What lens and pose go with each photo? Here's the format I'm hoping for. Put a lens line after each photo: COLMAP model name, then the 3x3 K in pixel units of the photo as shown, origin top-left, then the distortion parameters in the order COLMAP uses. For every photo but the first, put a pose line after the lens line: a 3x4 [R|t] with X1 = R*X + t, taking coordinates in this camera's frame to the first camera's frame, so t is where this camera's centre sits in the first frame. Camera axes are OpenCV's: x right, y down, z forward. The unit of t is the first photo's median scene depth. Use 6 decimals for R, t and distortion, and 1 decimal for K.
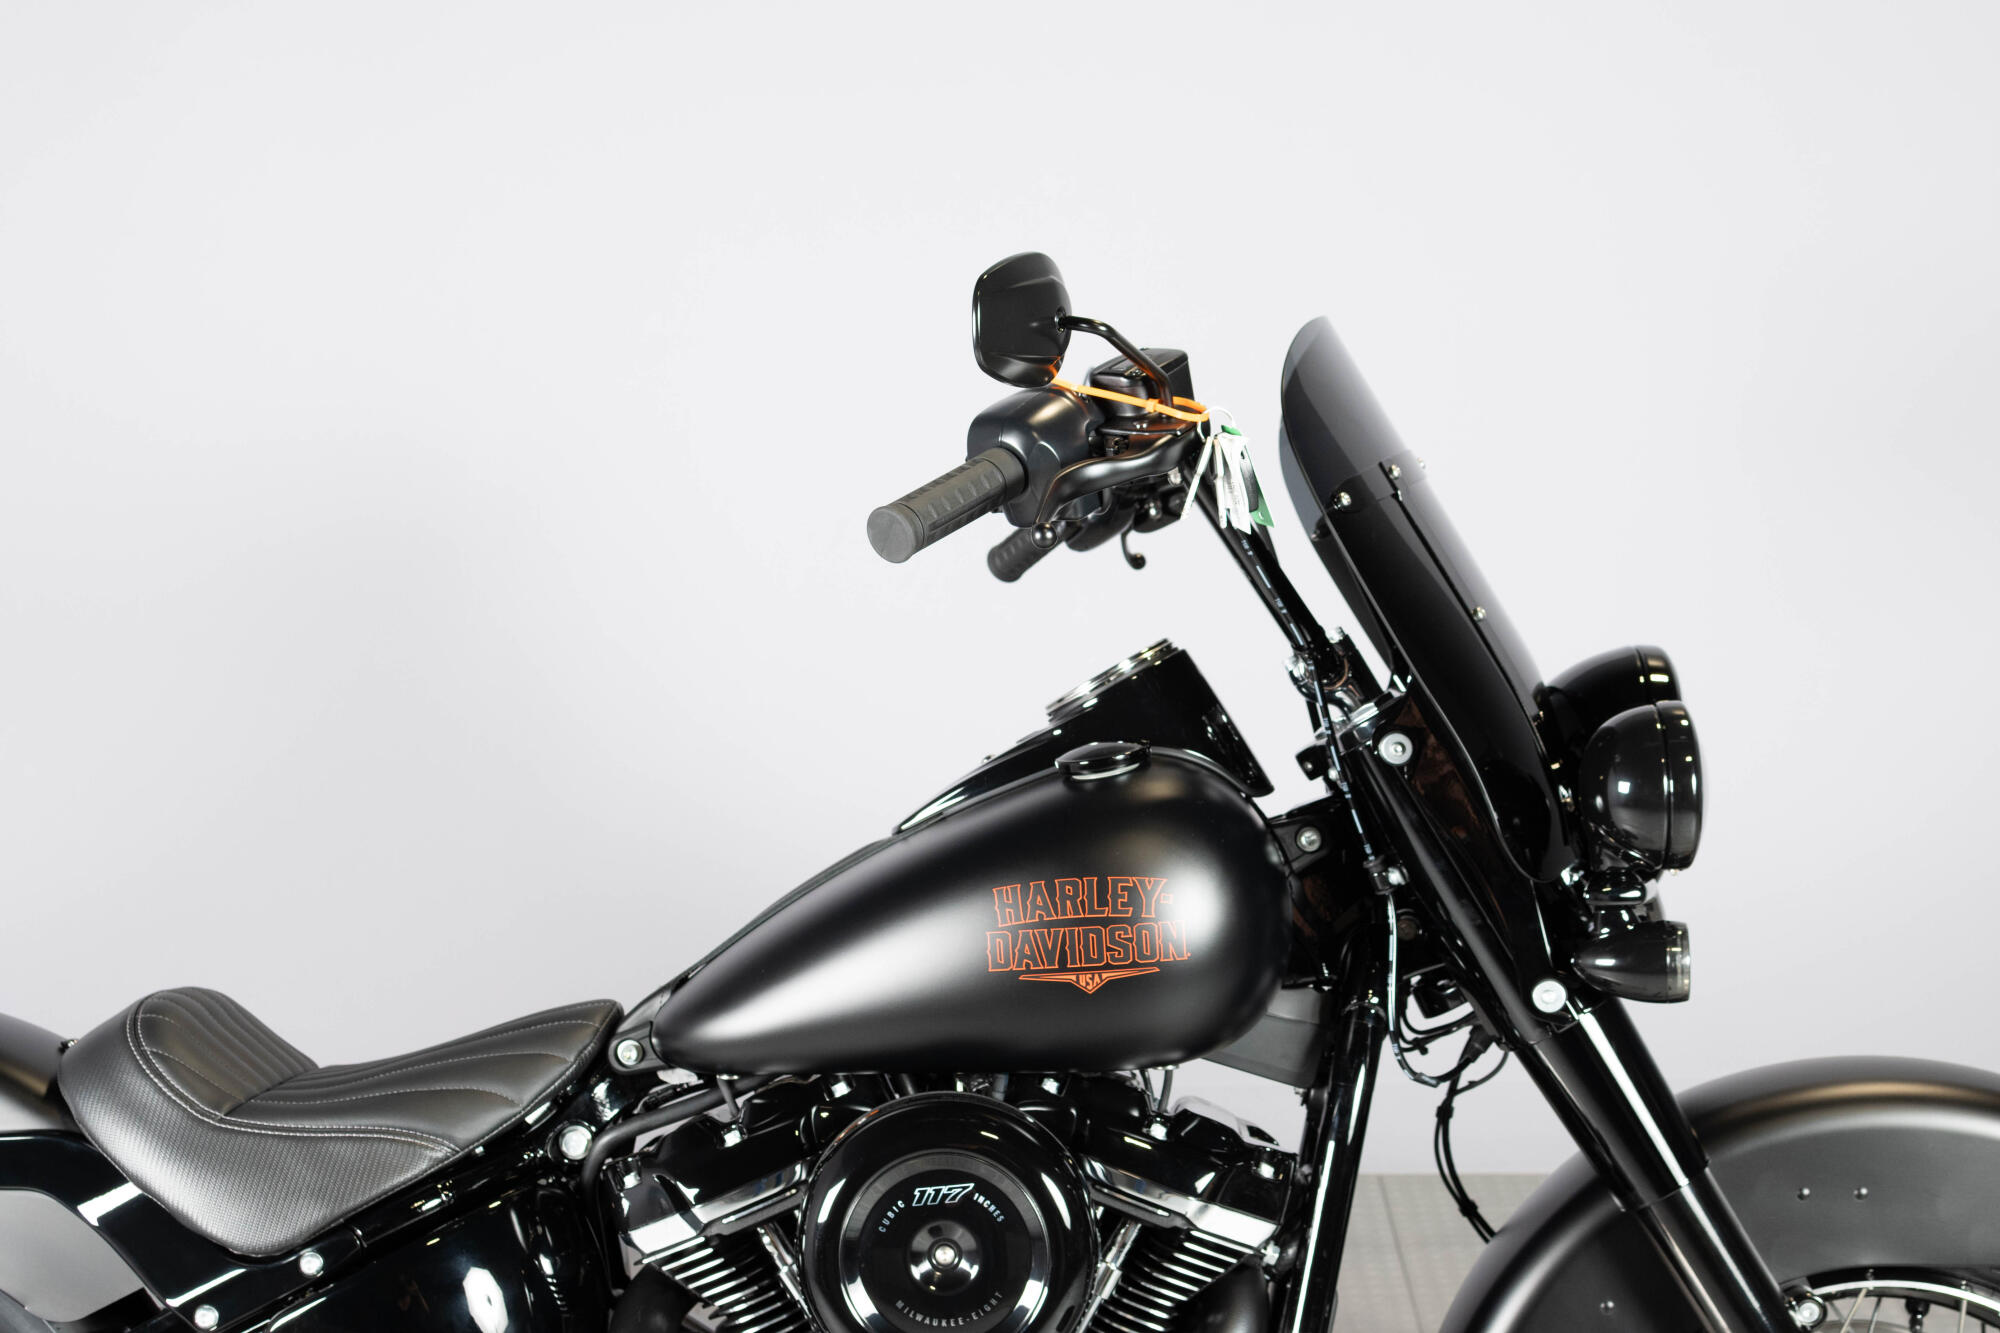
lens RADIAL K [[2988.2, 0, 999.4], [0, 2988.2, 663.0], [0, 0, 1]] dist [-0.002958, 0.000000]
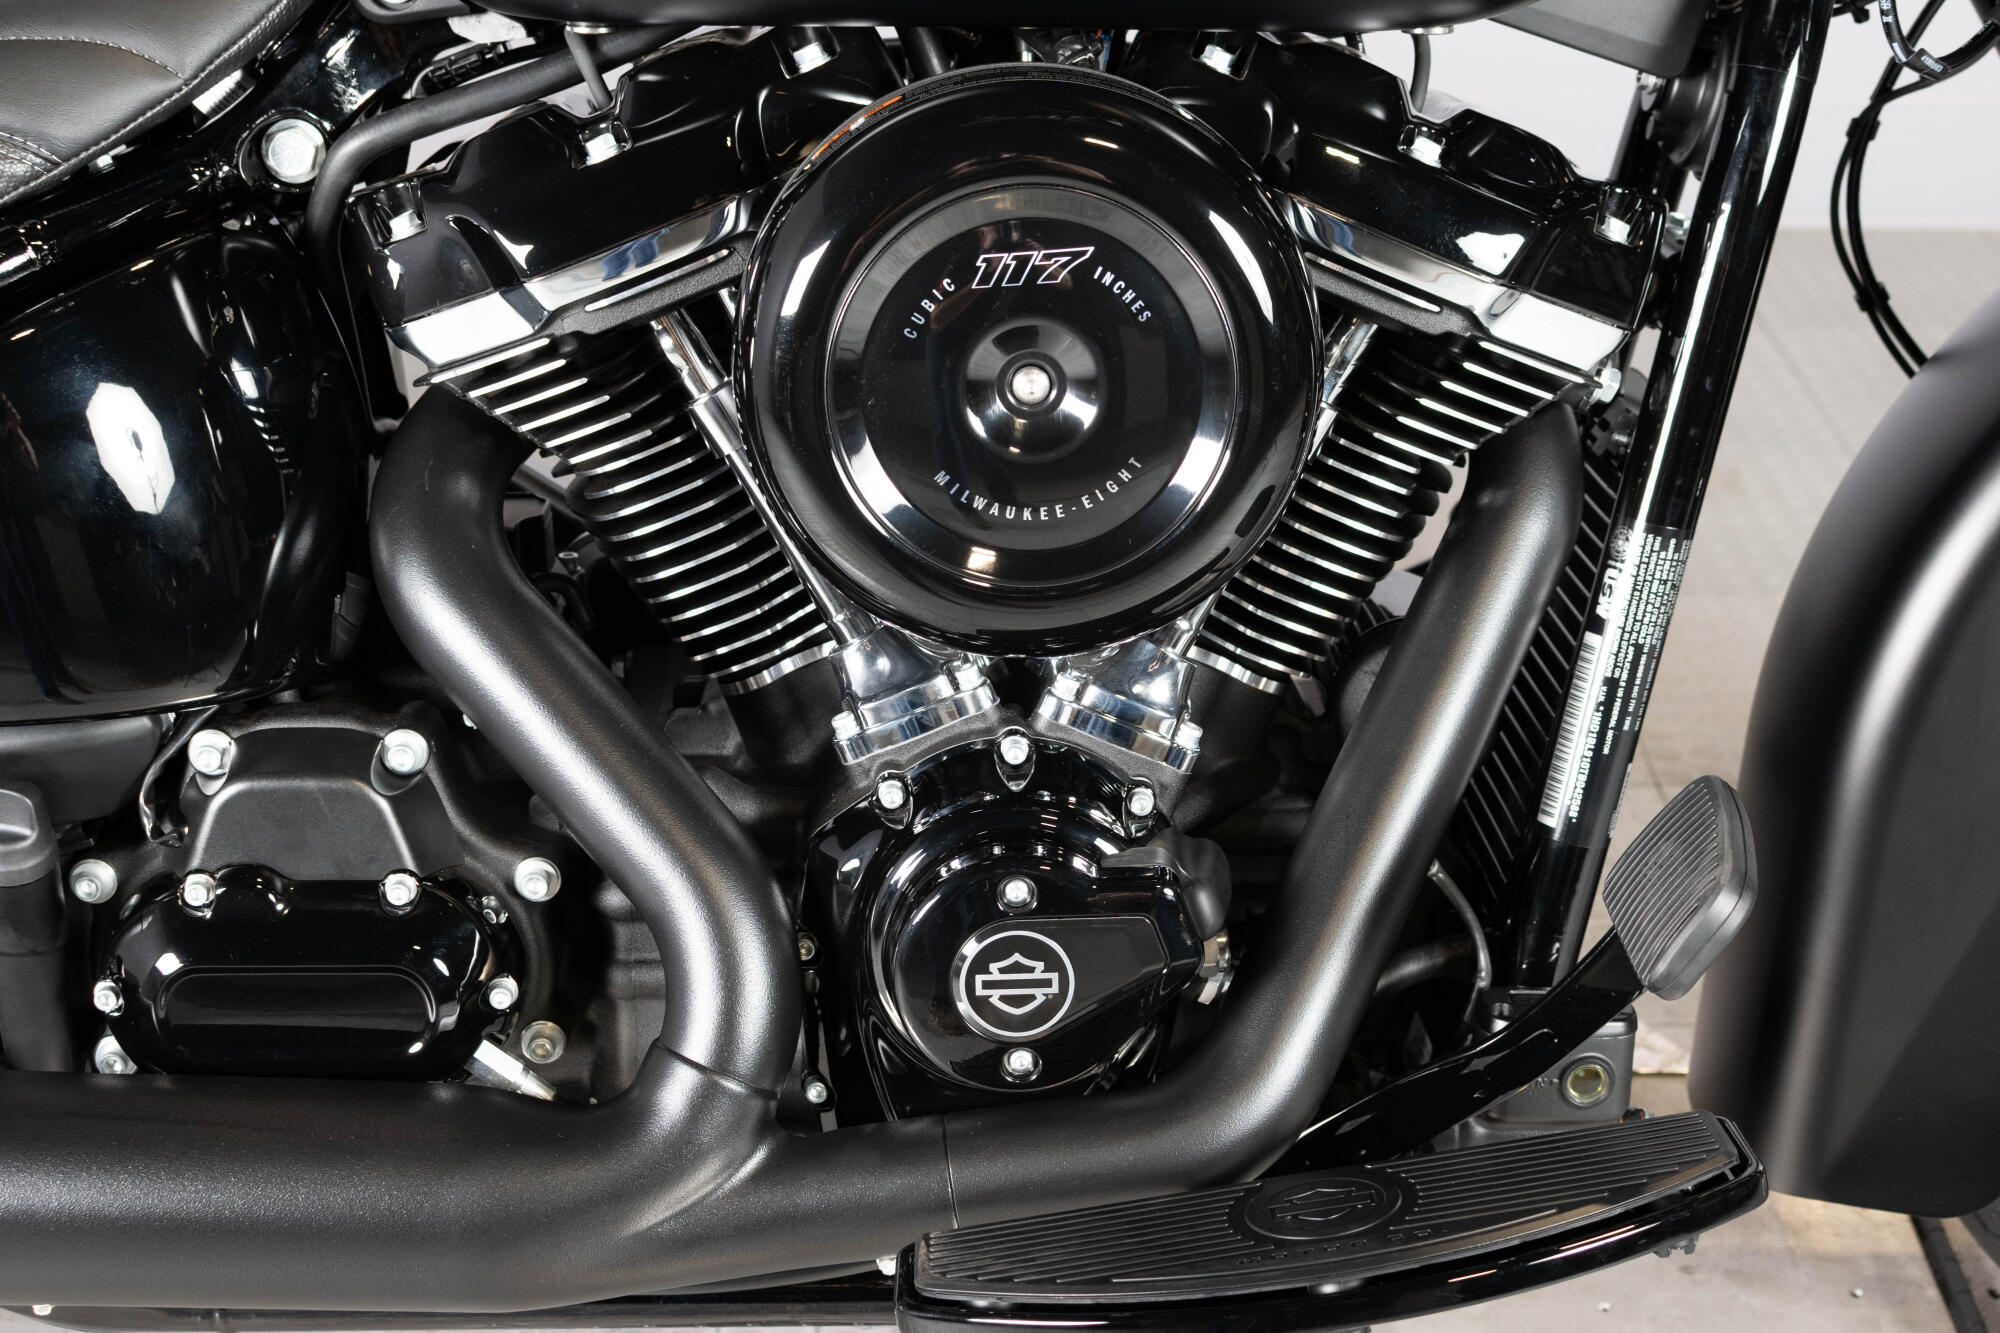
lens RADIAL K [[2988.2, 0, 1014.6], [0, 2988.2, 603.9], [0, 0, 1]] dist [-0.002958, 0.000000]
pose [[0.996770, 0.008236, 0.079880, -0.058685], [-0.031664, 0.954441, 0.296714, 0.078990], [-0.073798, -0.298285, 0.951620, 0.481442]]
